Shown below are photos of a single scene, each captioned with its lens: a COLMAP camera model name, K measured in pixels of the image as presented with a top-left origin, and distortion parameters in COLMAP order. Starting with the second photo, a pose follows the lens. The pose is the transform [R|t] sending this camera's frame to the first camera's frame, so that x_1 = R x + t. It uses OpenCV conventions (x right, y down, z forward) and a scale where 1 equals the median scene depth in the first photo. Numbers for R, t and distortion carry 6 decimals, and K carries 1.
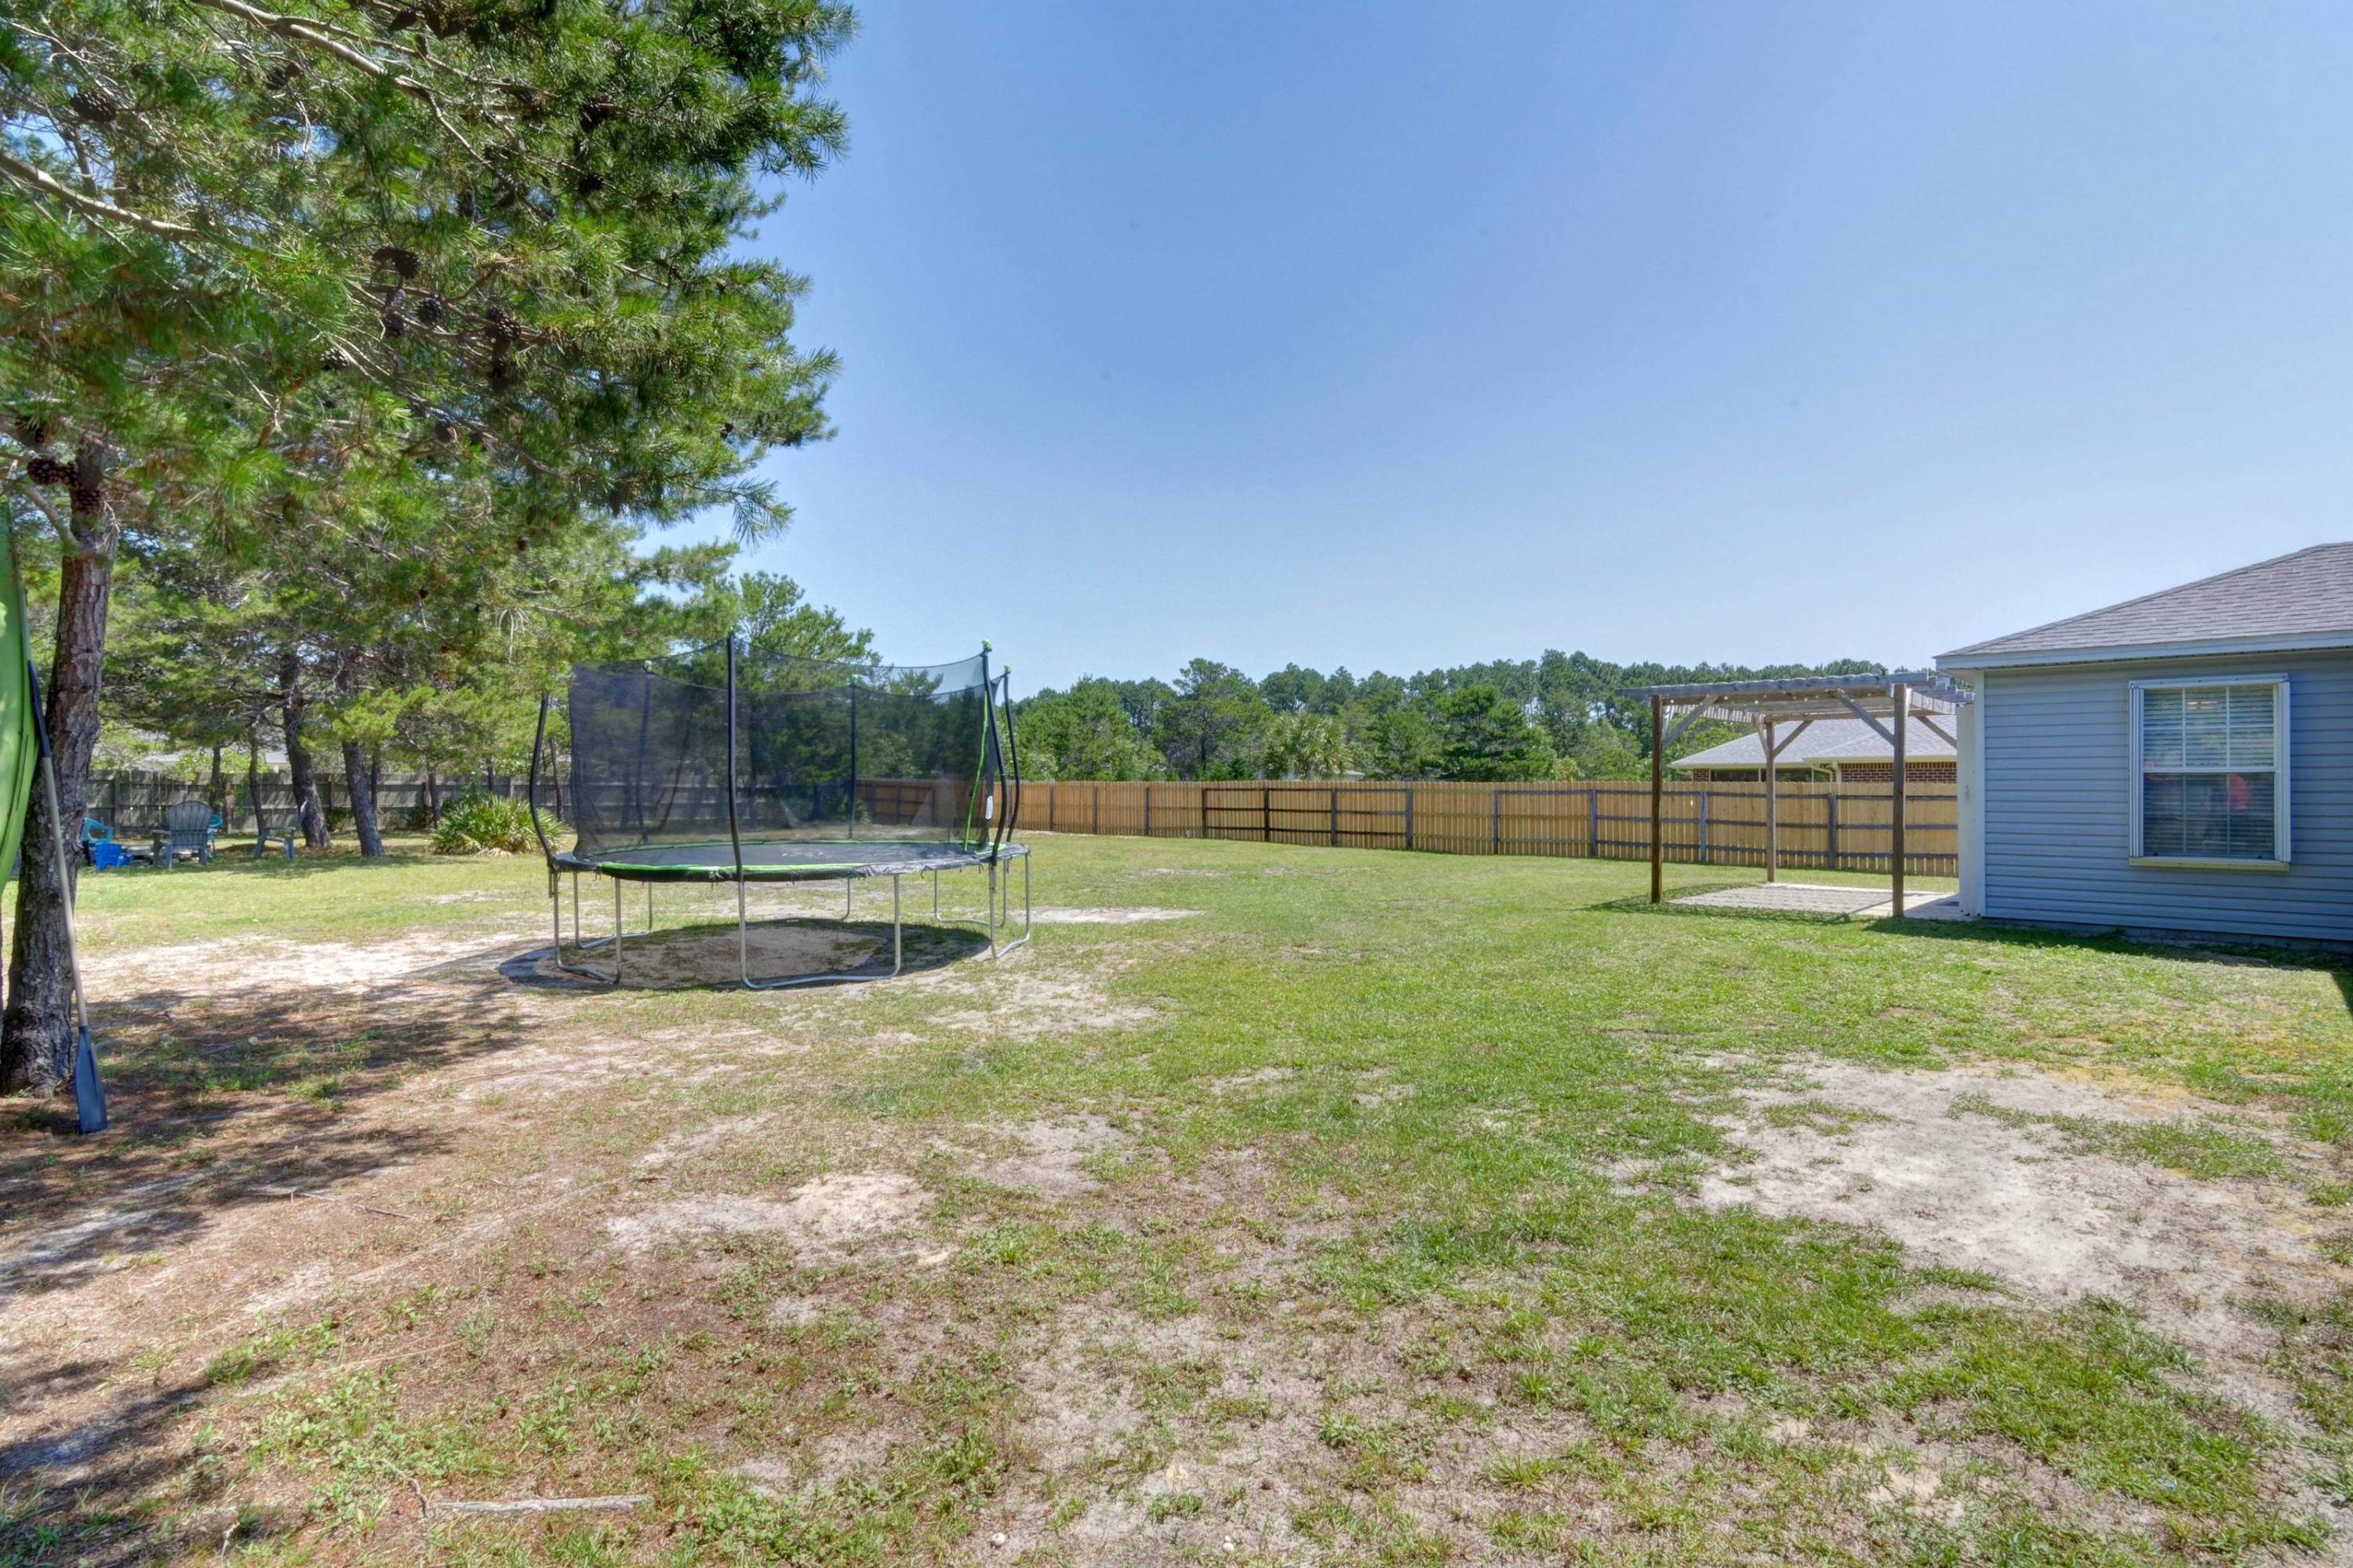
lens RADIAL K [[1124.3, 0, 1172.4], [0, 1124.3, 787.2], [0, 0, 1]] dist [-0.004097, -0.000377]
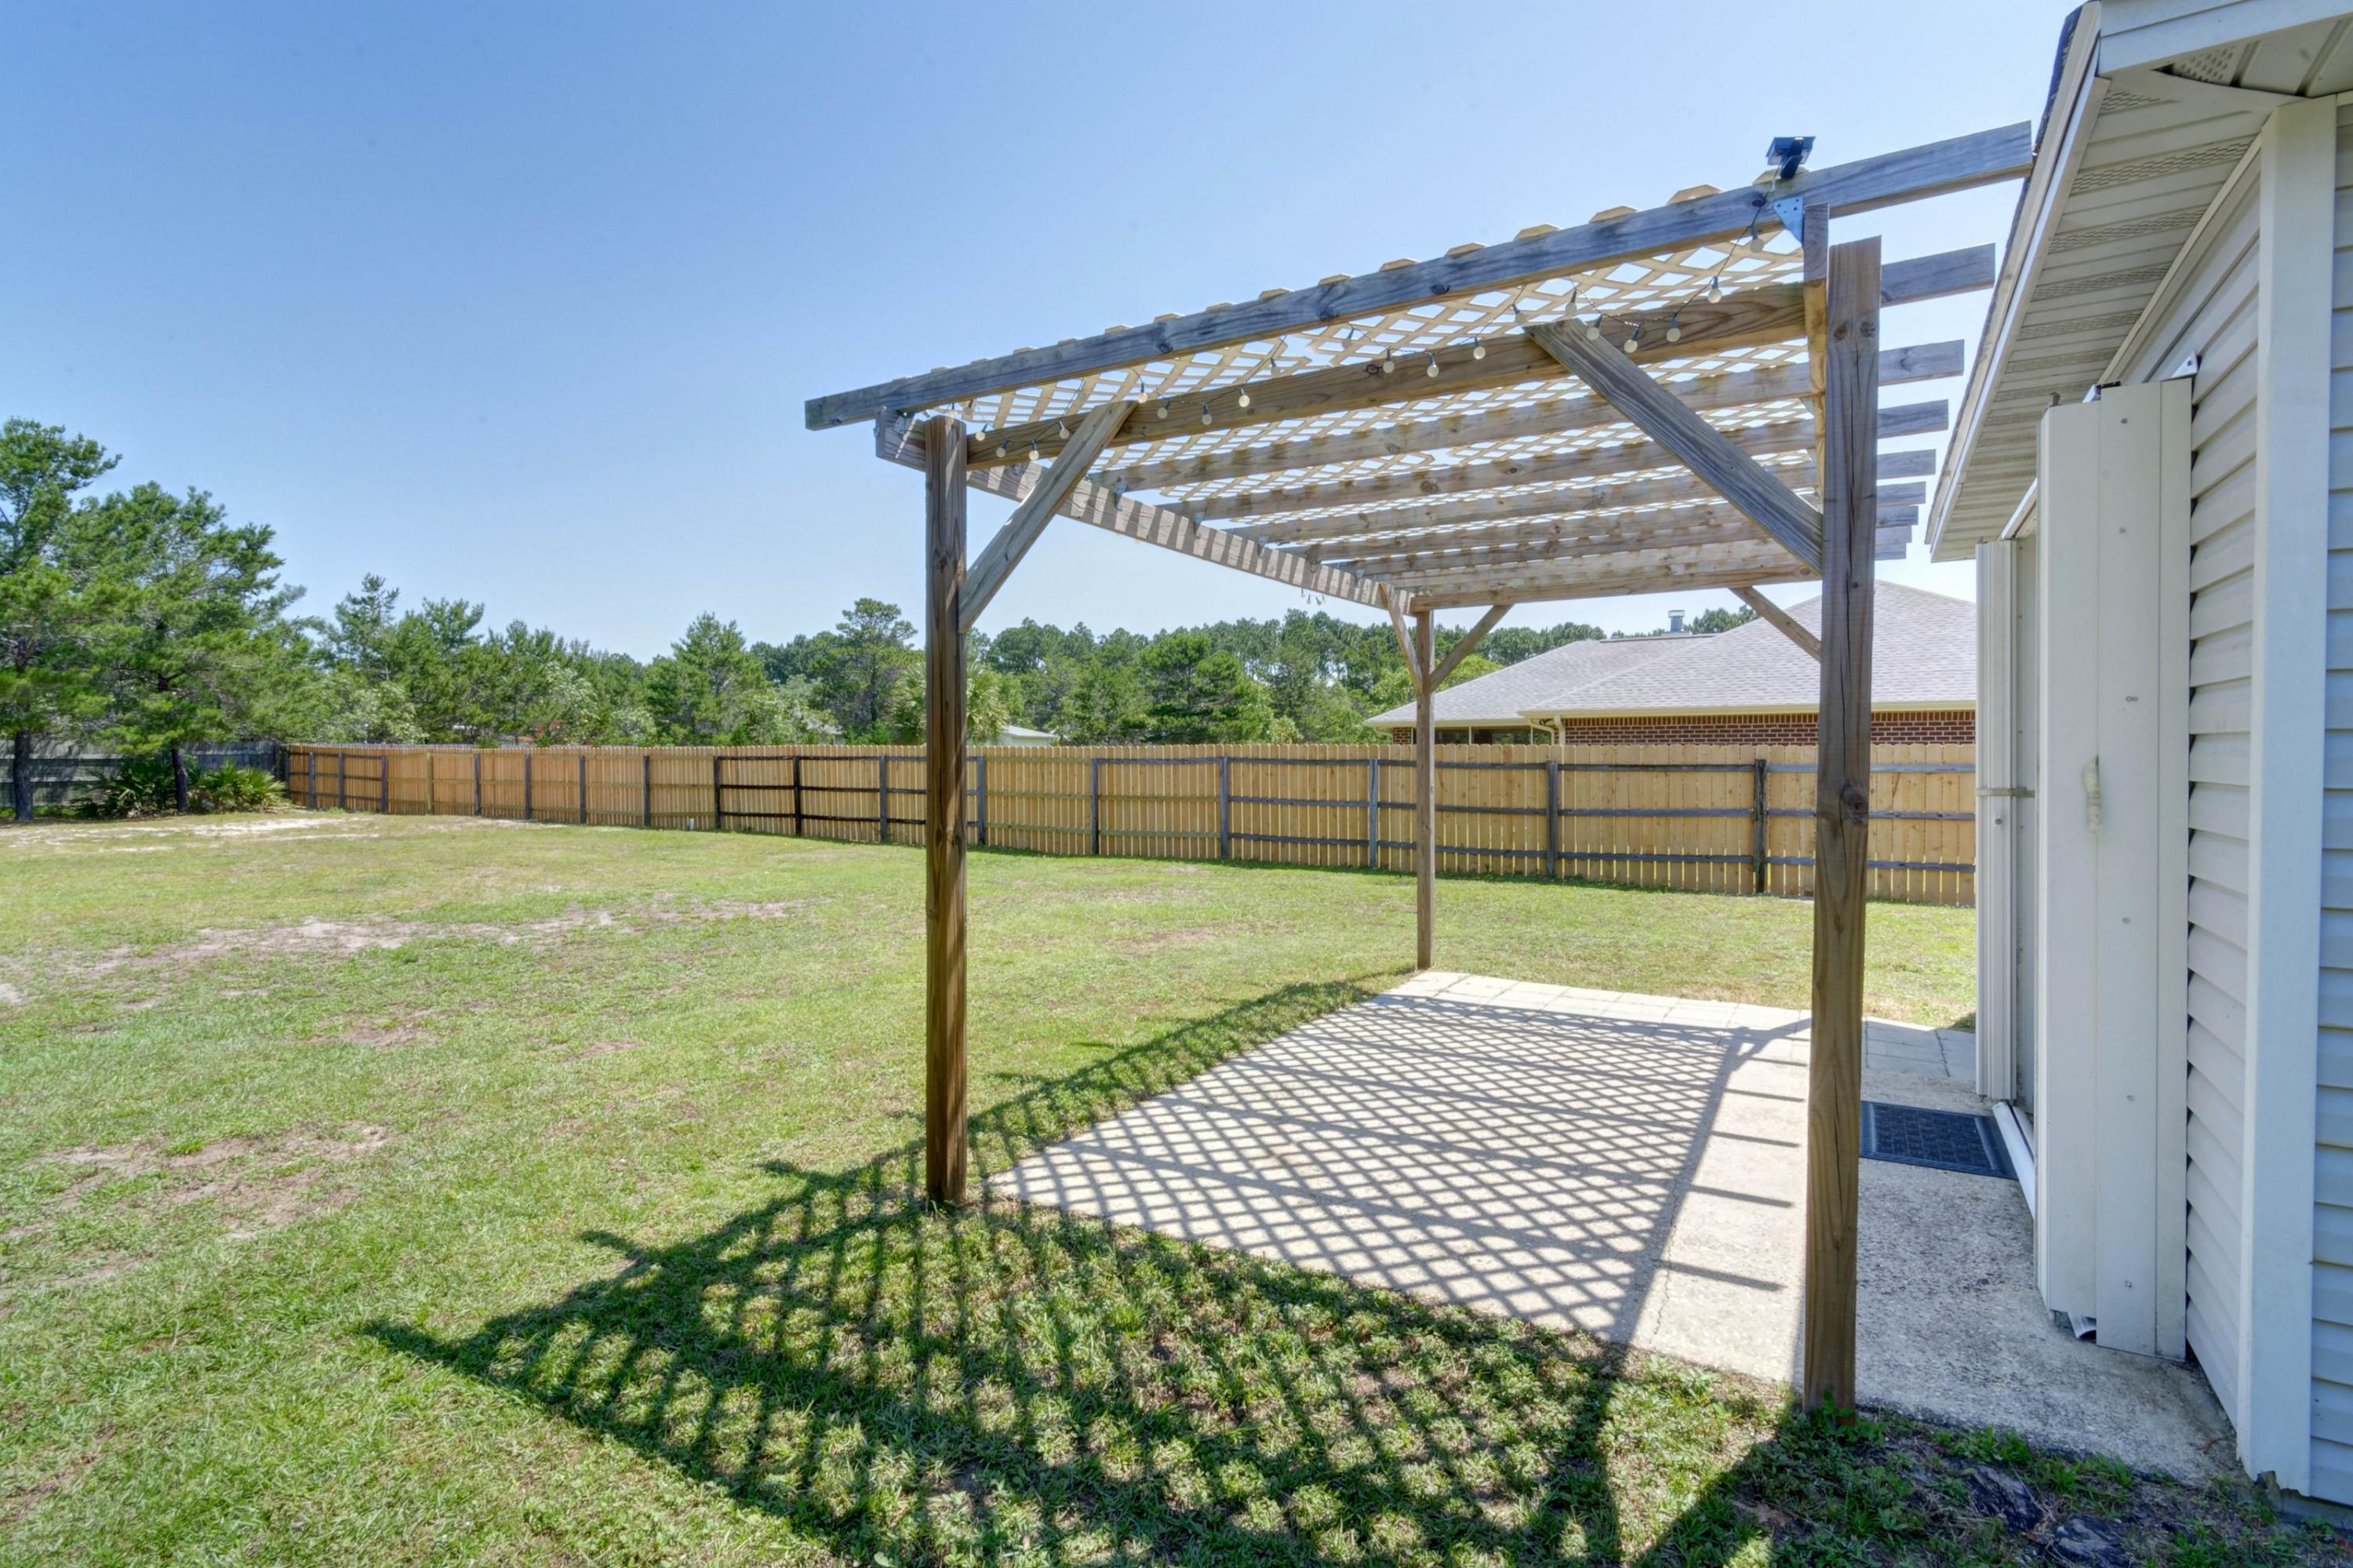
lens RADIAL K [[1124.3, 0, 1180.2], [0, 1124.3, 775.8], [0, 0, 1]] dist [-0.004097, -0.000377]
pose [[0.978401, -0.010331, 0.206456, 0.162496], [0.005722, 0.999721, 0.022908, -0.001552], [-0.206635, -0.021232, 0.978188, 0.273498]]
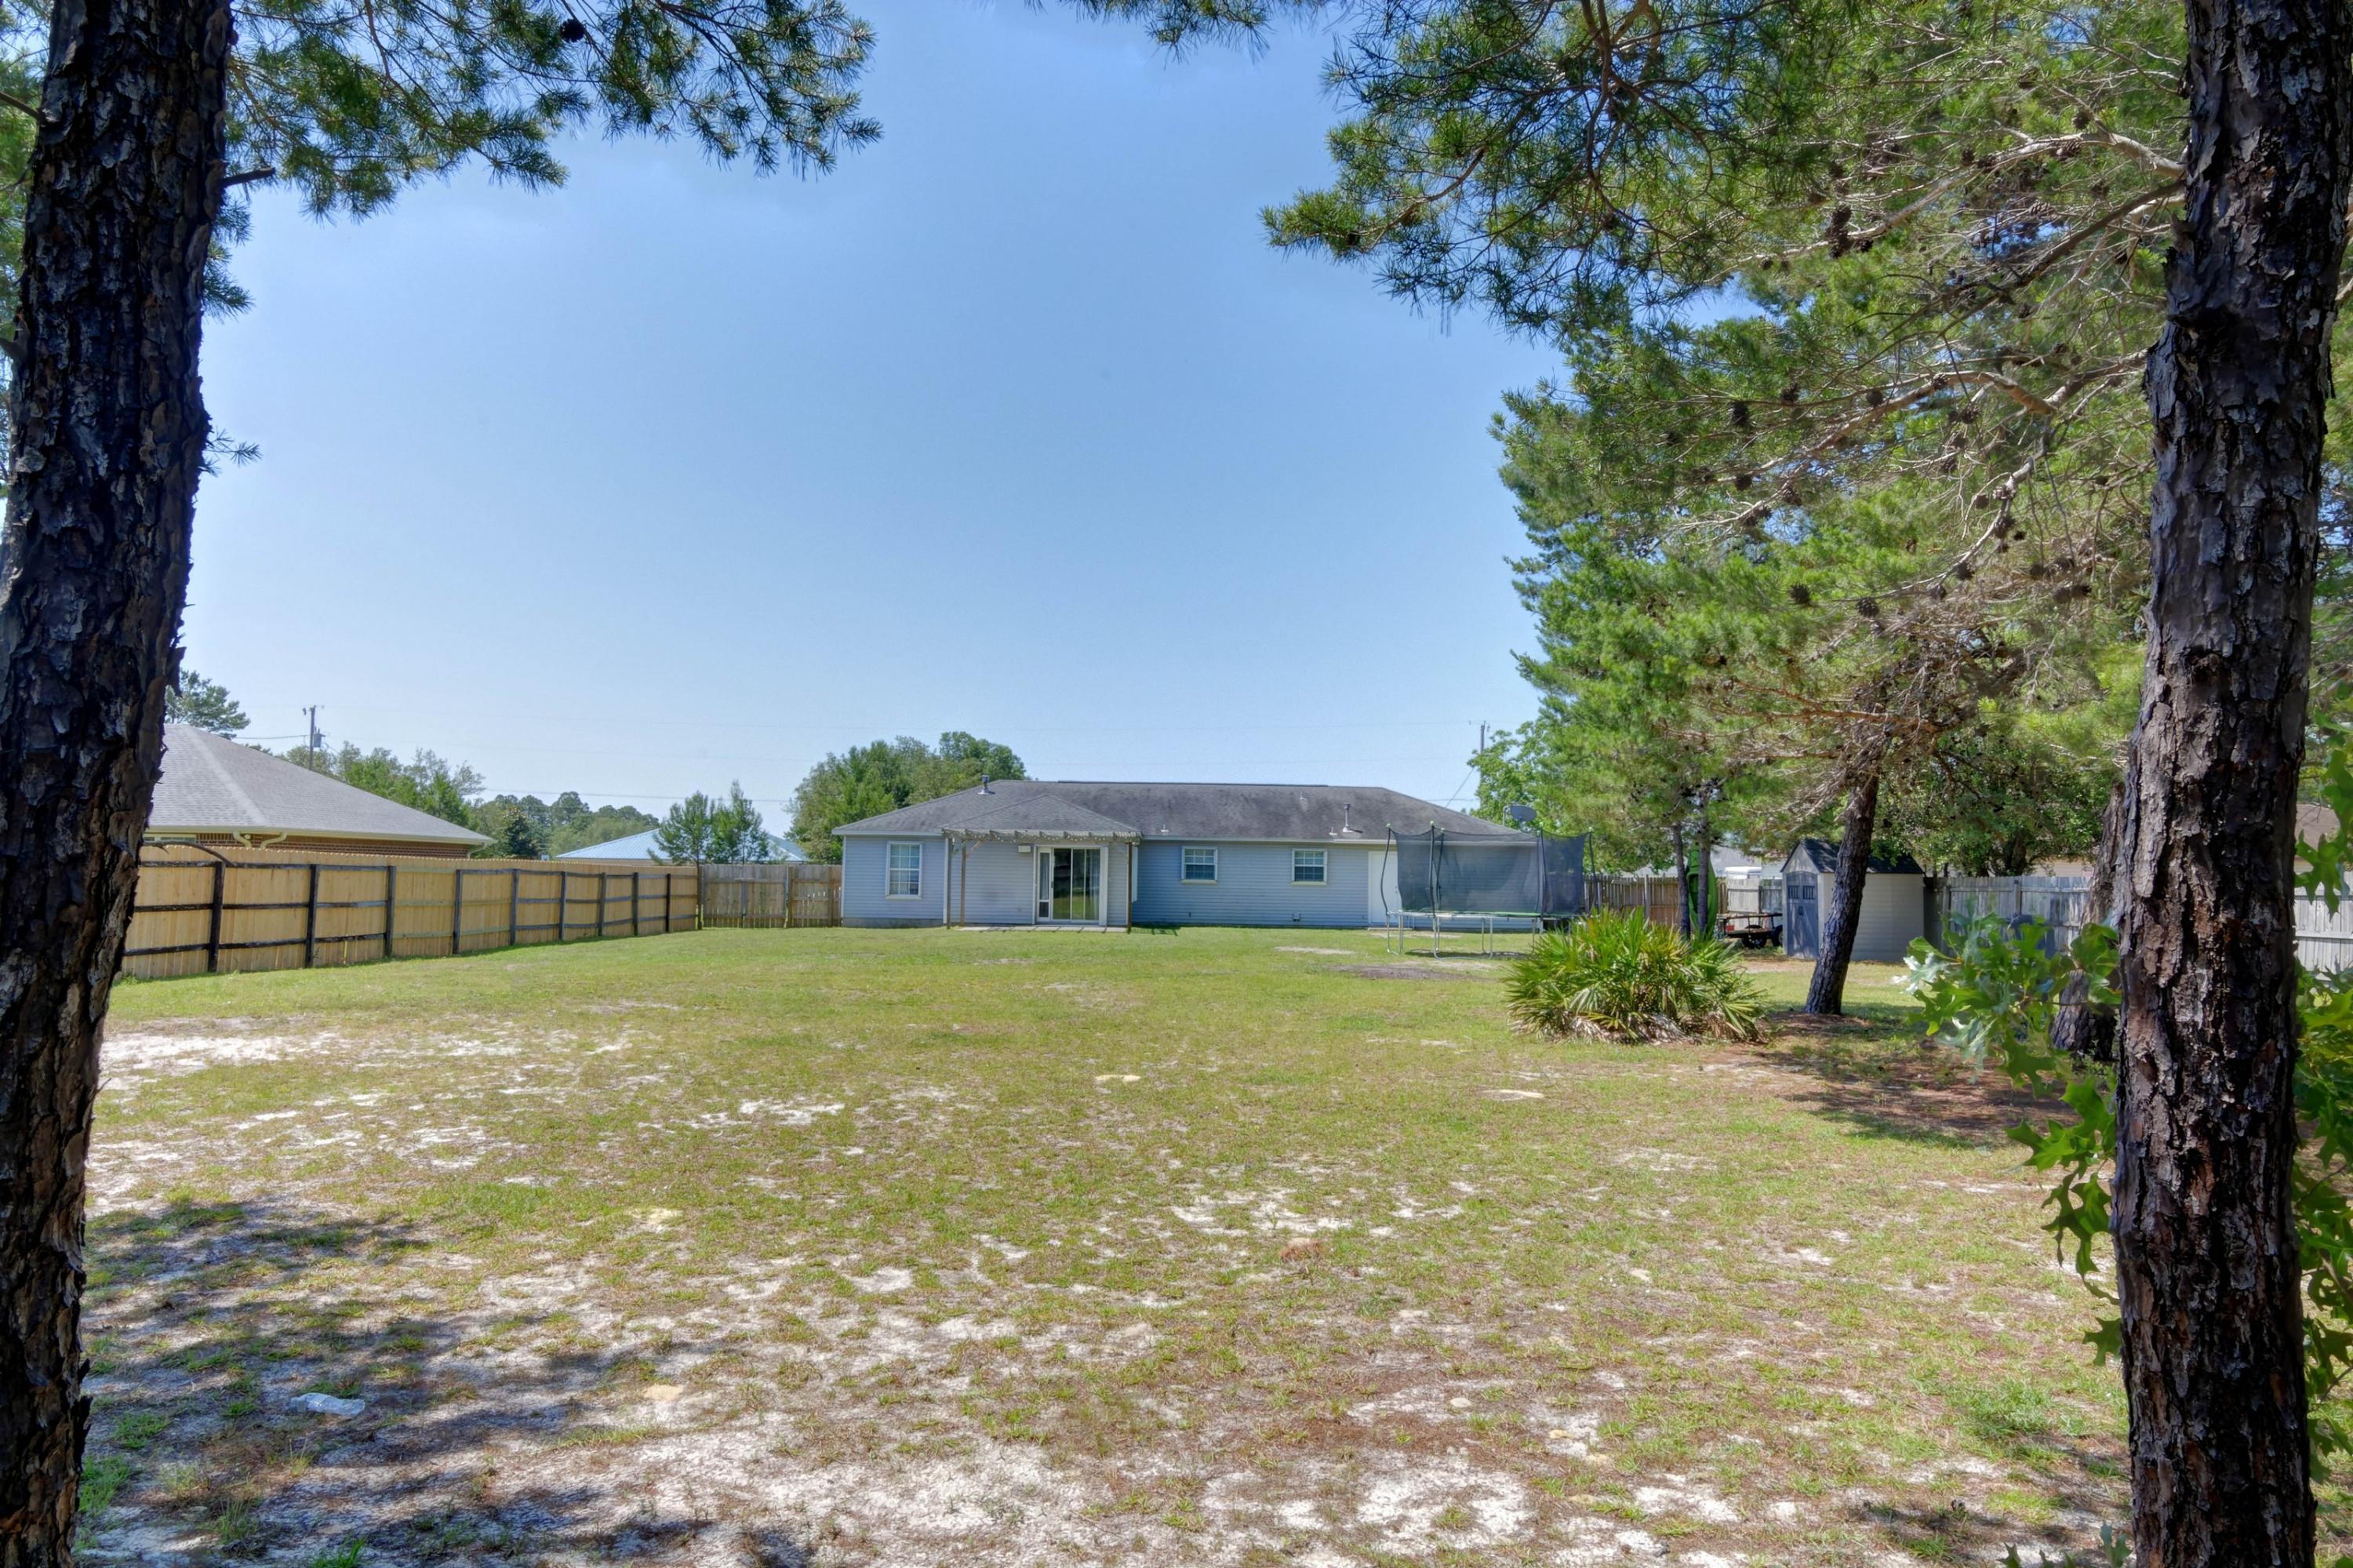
lens RADIAL K [[1464.8, 0, 1183.1], [0, 1464.8, 782.3], [0, 0, 1]] dist [0.009750, 0.002209]
pose [[-0.688415, 0.023512, 0.724936, -0.628209], [-0.029981, 0.997698, -0.060830, -0.006861], [-0.724697, -0.063611, -0.686125, 1.083225]]
